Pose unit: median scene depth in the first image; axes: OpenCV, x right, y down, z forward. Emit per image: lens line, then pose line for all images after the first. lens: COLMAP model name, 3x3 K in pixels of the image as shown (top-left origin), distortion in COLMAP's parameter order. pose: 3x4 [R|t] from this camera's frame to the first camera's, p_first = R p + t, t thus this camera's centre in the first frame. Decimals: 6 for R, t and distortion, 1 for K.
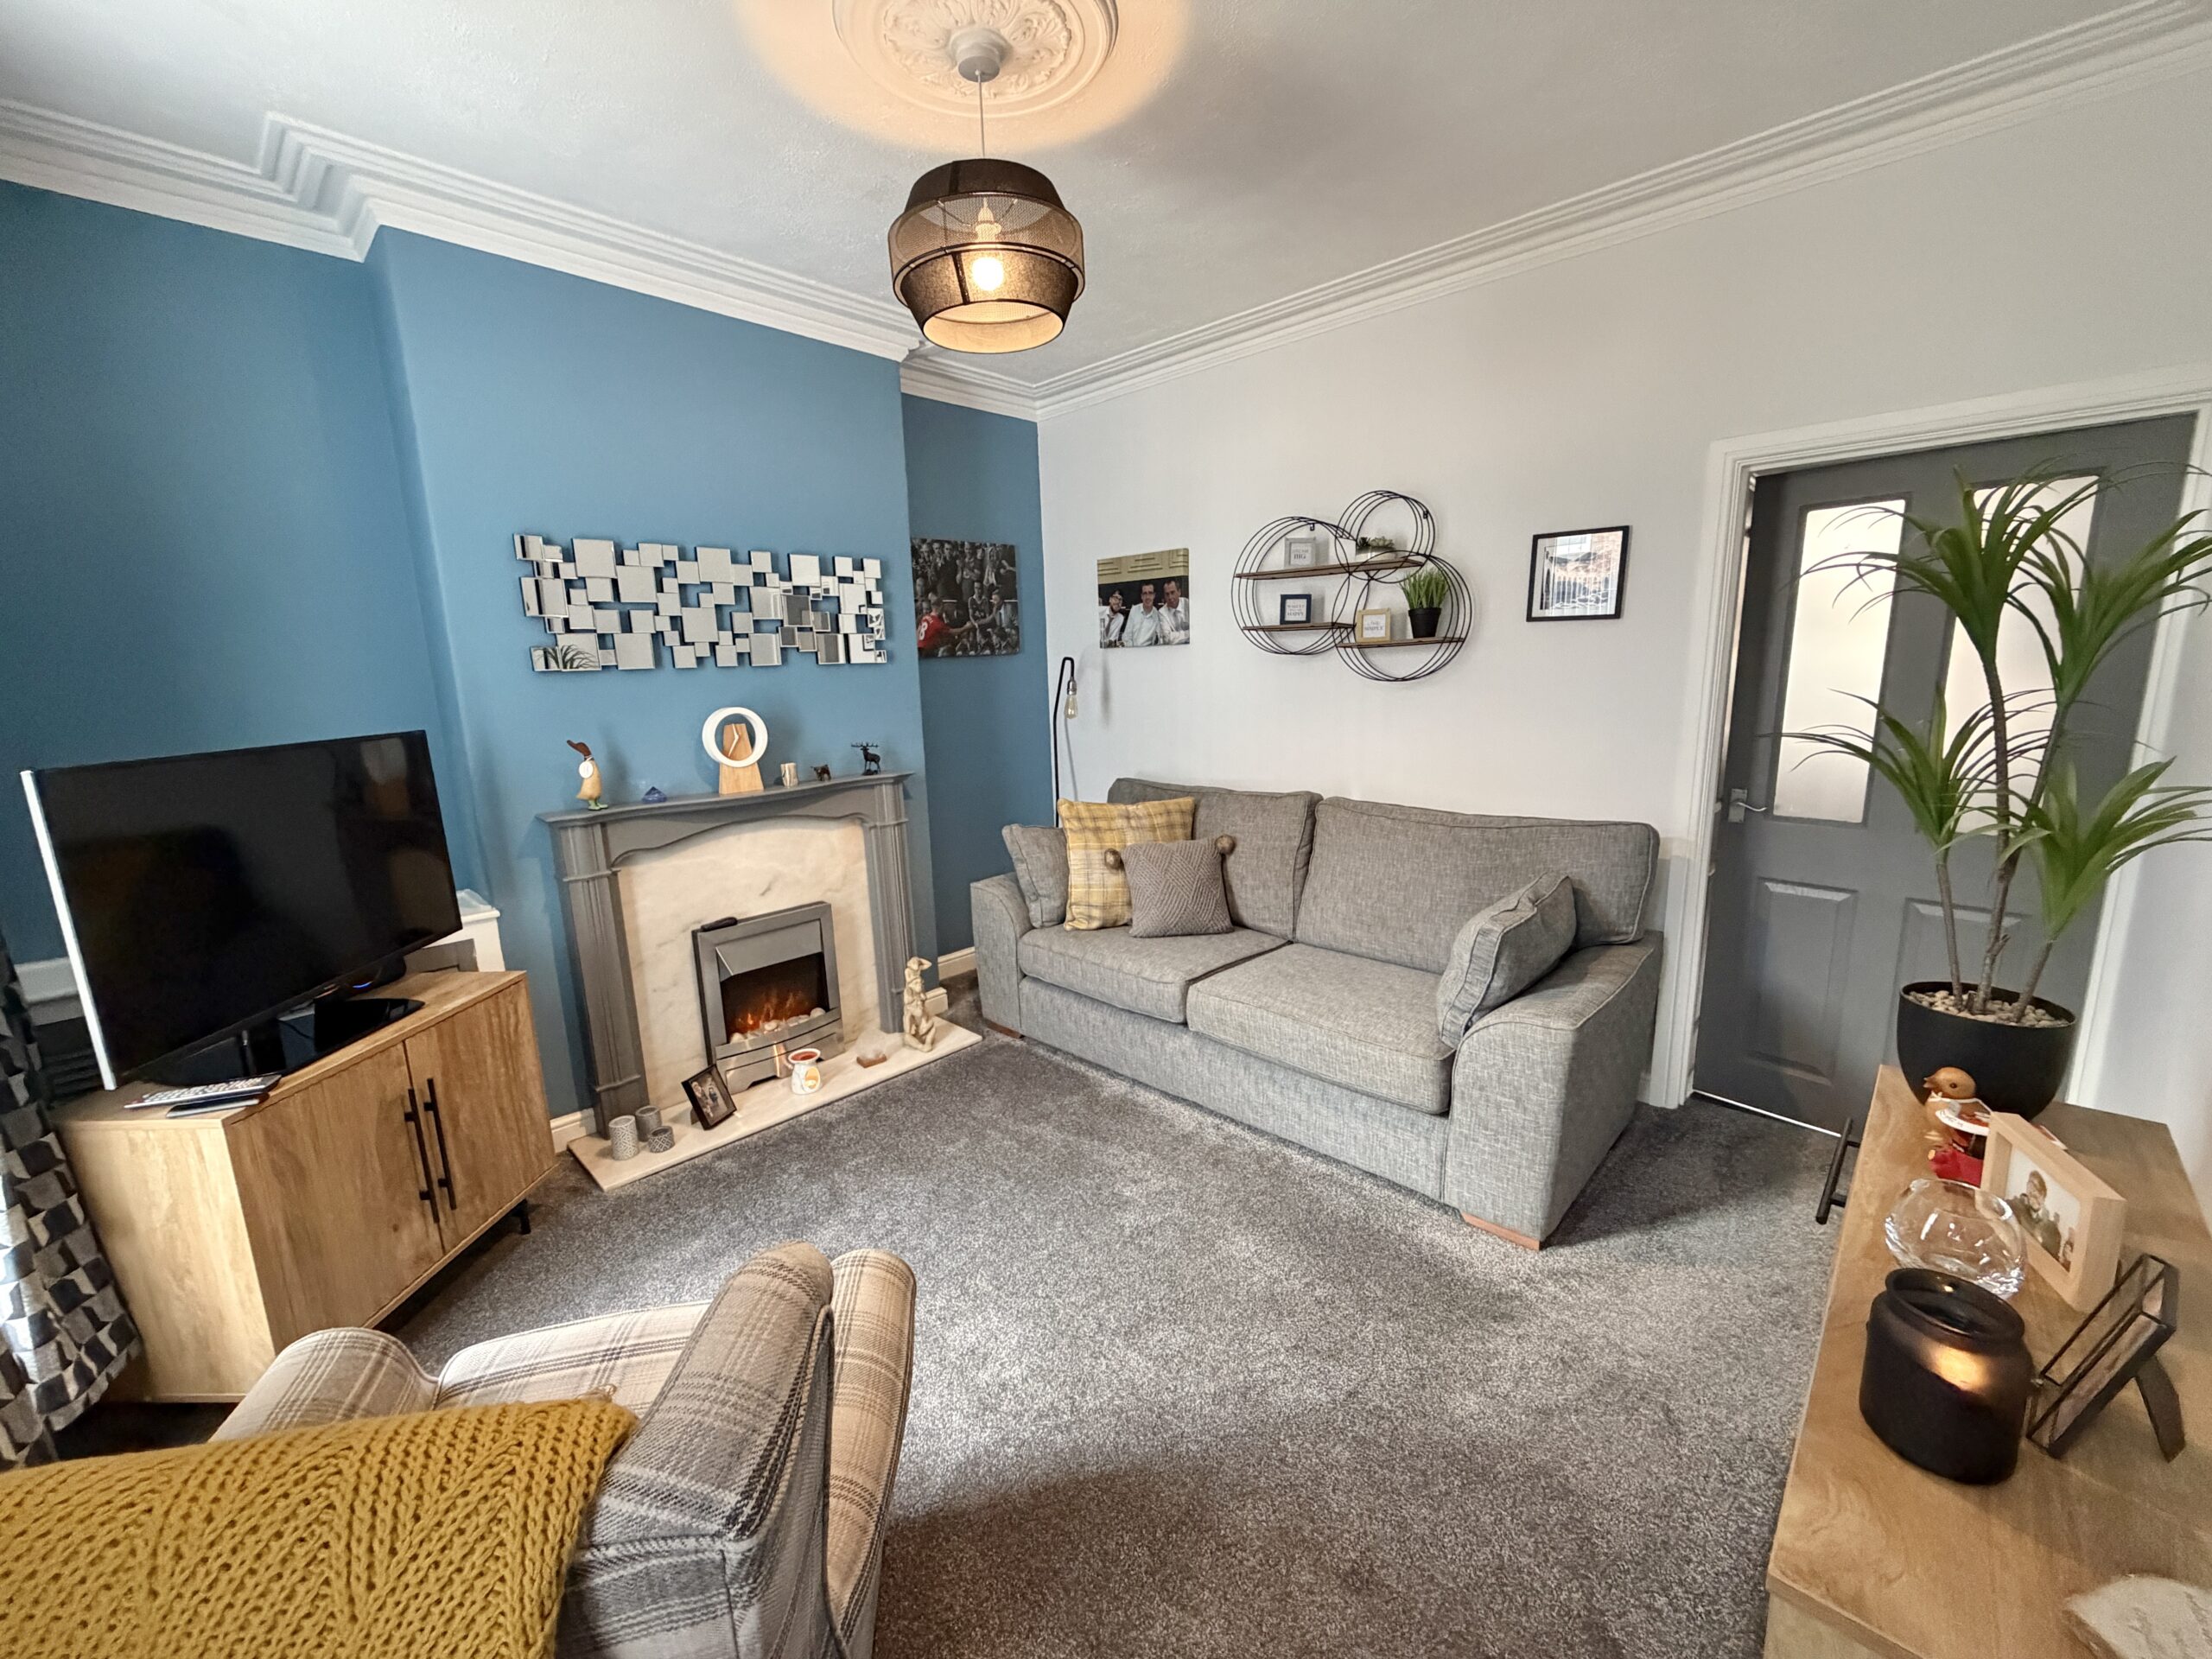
lens RADIAL K [[877.3, 0, 1108.6], [0, 877.3, 826.1], [0, 0, 1]] dist [0.000447, -0.000328]
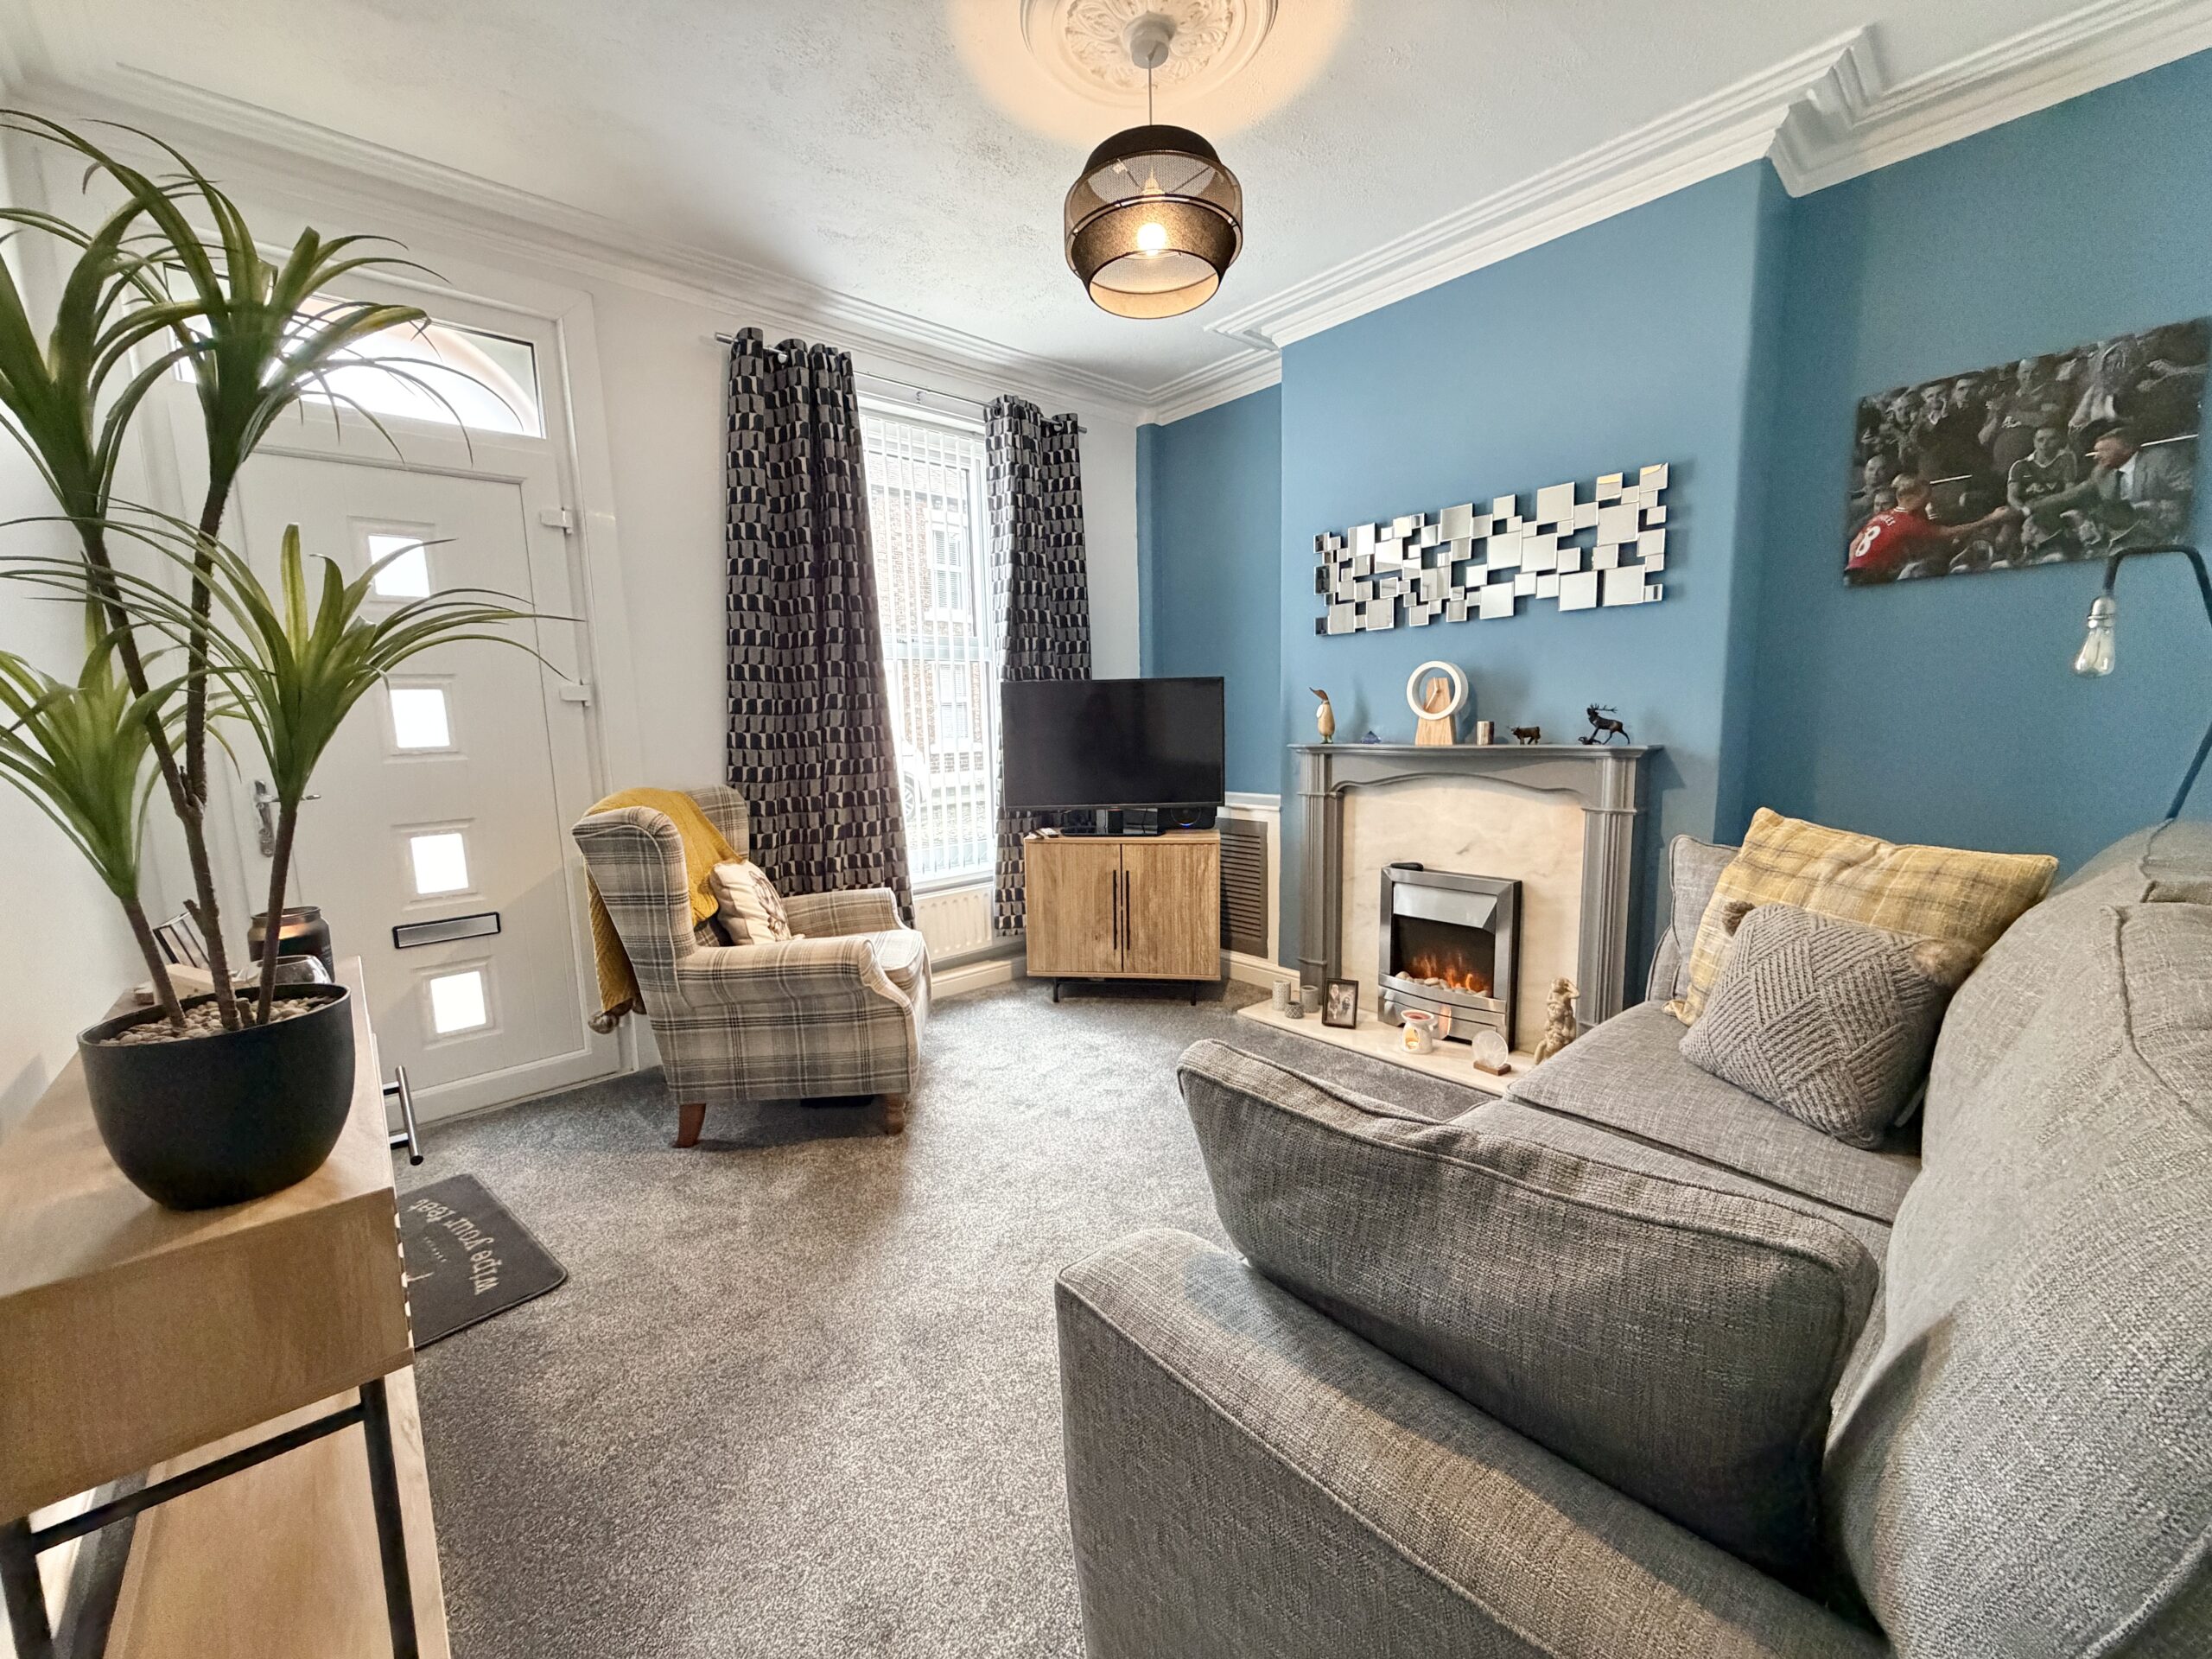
lens RADIAL K [[877.3, 0, 1108.6], [0, 877.3, 826.1], [0, 0, 1]] dist [0.000447, -0.000328]
pose [[-0.069618, 0.155161, -0.985433, 0.631410], [-0.151468, 0.974732, 0.164177, -0.056326], [0.986008, 0.160691, -0.044357, 0.681458]]
